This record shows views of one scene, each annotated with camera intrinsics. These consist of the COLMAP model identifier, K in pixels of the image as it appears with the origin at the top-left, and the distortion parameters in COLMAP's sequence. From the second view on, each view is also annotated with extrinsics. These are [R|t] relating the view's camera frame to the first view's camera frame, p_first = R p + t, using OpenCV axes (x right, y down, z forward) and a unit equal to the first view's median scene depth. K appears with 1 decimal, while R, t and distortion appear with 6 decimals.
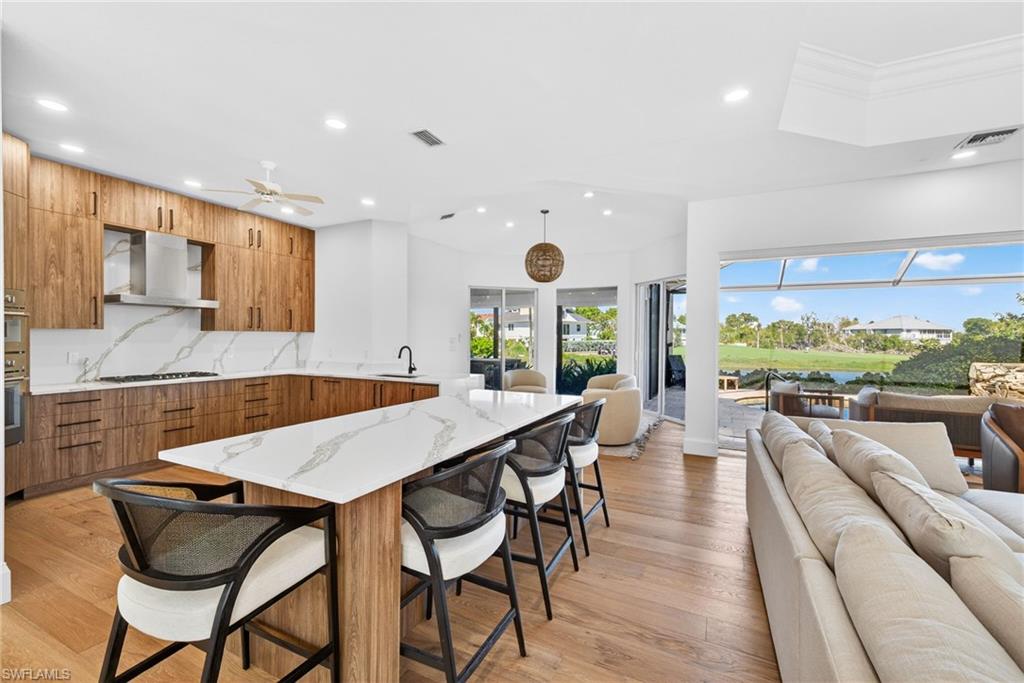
lens RADIAL K [[424.0, 0, 513.4], [0, 424.0, 339.2], [0, 0, 1]] dist [0.006462, -0.000882]
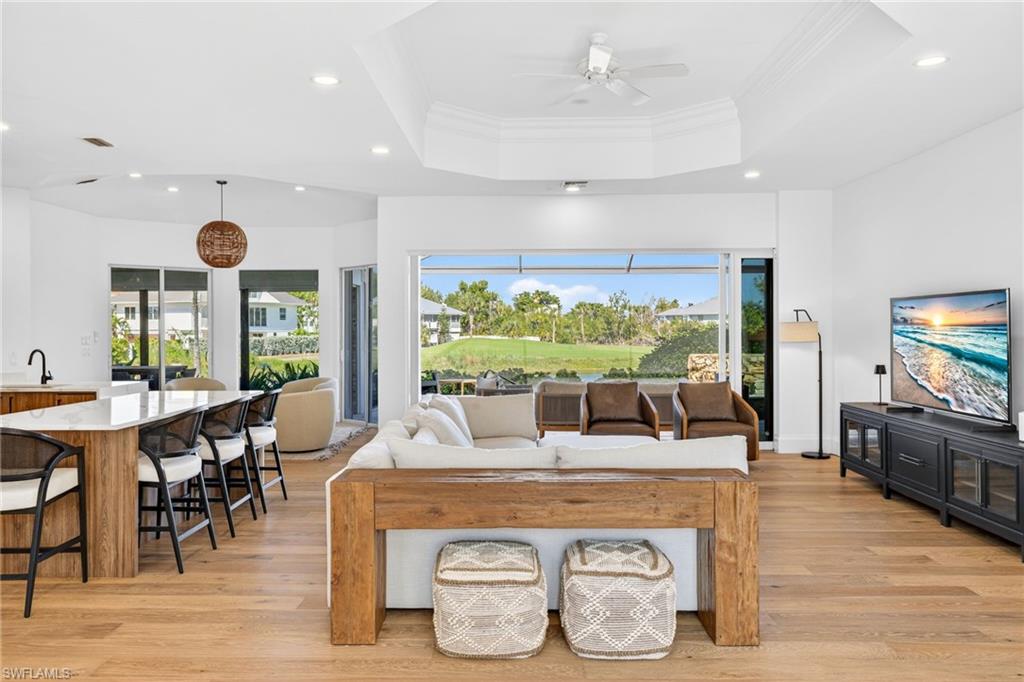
lens RADIAL K [[738.9, 0, 501.9], [0, 738.9, 330.6], [0, 0, 1]] dist [0.007652, 0.013364]
pose [[0.905281, -0.012278, 0.424636, -0.051599], [0.013463, 0.999909, 0.000208, -0.006969], [-0.424600, 0.005529, 0.905364, -0.580292]]
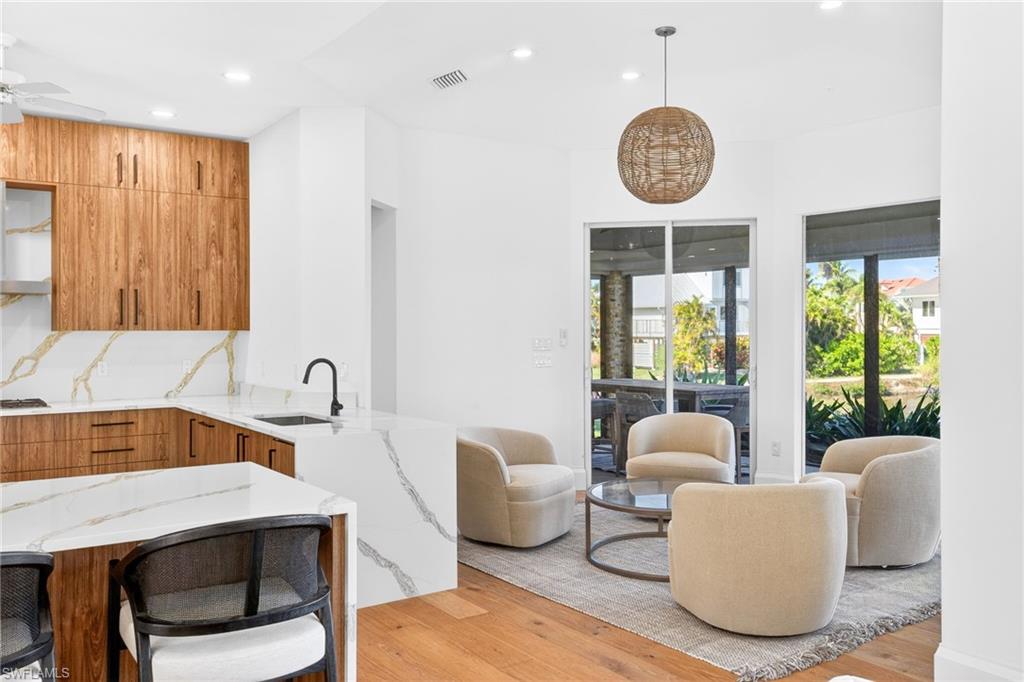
lens RADIAL K [[856.5, 0, 509.1], [0, 856.5, 331.9], [0, 0, 1]] dist [-0.000685, 0.007277]
pose [[0.872381, -0.006929, -0.488778, 0.379745], [0.004405, 0.999970, -0.006313, -0.006934], [0.488807, 0.003354, 0.872386, 0.227551]]
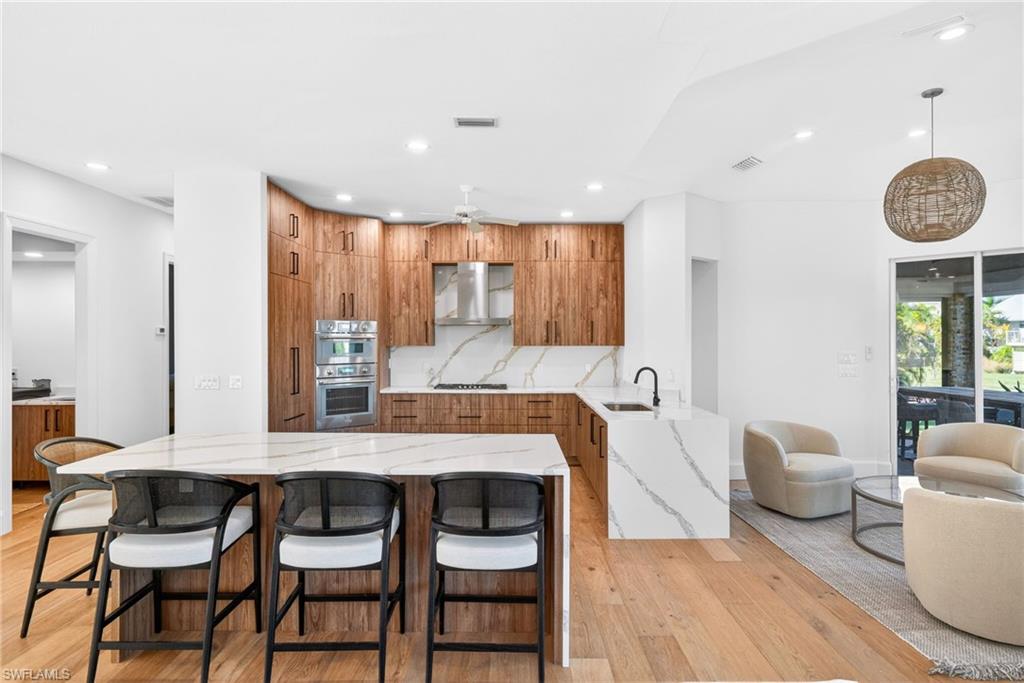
lens RADIAL K [[574.8, 0, 515.4], [0, 574.8, 337.8], [0, 0, 1]] dist [0.003919, -0.002629]
pose [[0.441582, -0.007726, -0.897188, 0.488062], [-0.002920, 0.999945, -0.010048, -0.021892], [0.897216, 0.007057, 0.441535, 0.332229]]
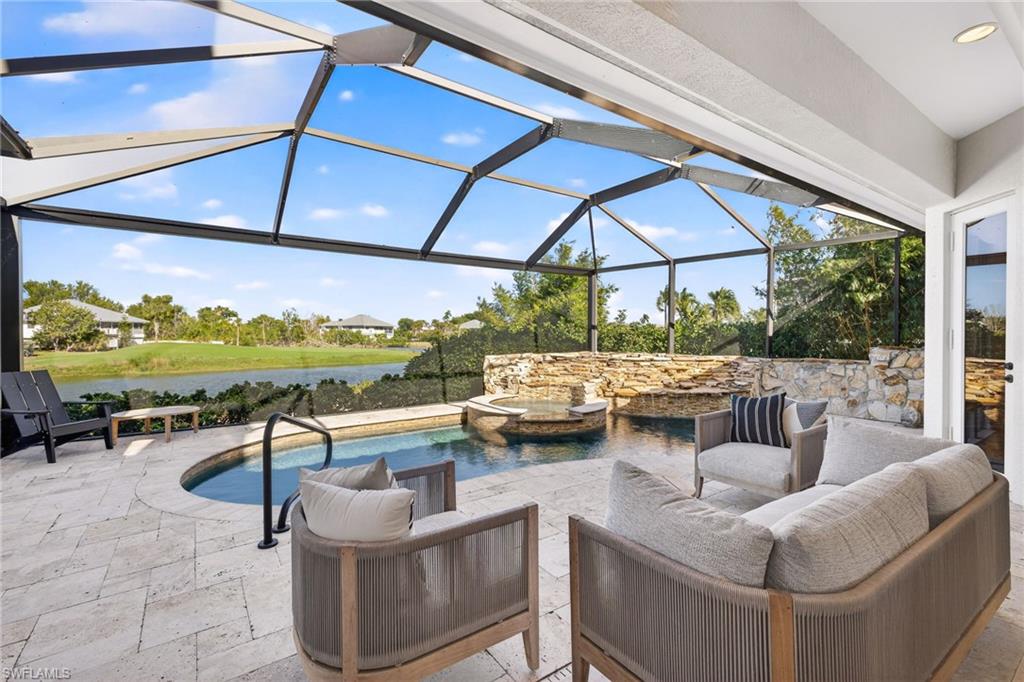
lens RADIAL K [[448.6, 0, 514.5], [0, 448.6, 336.2], [0, 0, 1]] dist [0.000767, -0.000542]
pose [[0.475904, -0.012231, 0.879412, 0.481544], [0.012218, 0.999899, 0.007295, 0.015157], [-0.879413, 0.007273, 0.476005, 0.840045]]
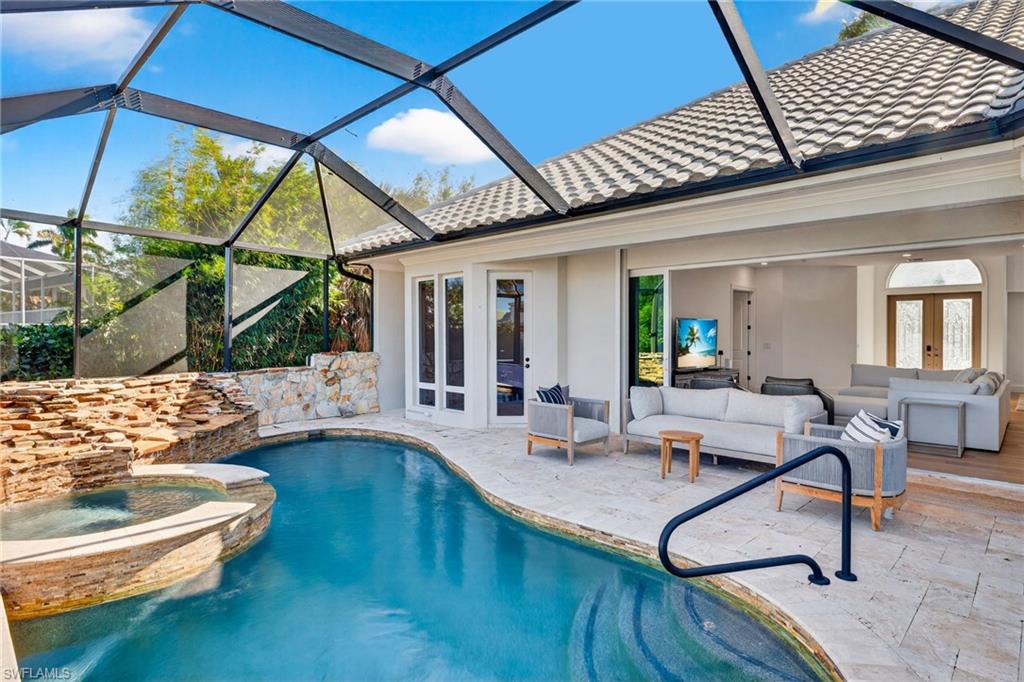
lens RADIAL K [[545.1, 0, 509.6], [0, 545.1, 336.8], [0, 0, 1]] dist [0.001554, -0.000321]
pose [[-0.949995, -0.009869, 0.312110, 1.181294], [-0.004734, 0.999841, 0.017207, -0.035557], [-0.312230, 0.014869, -0.949890, 2.551244]]
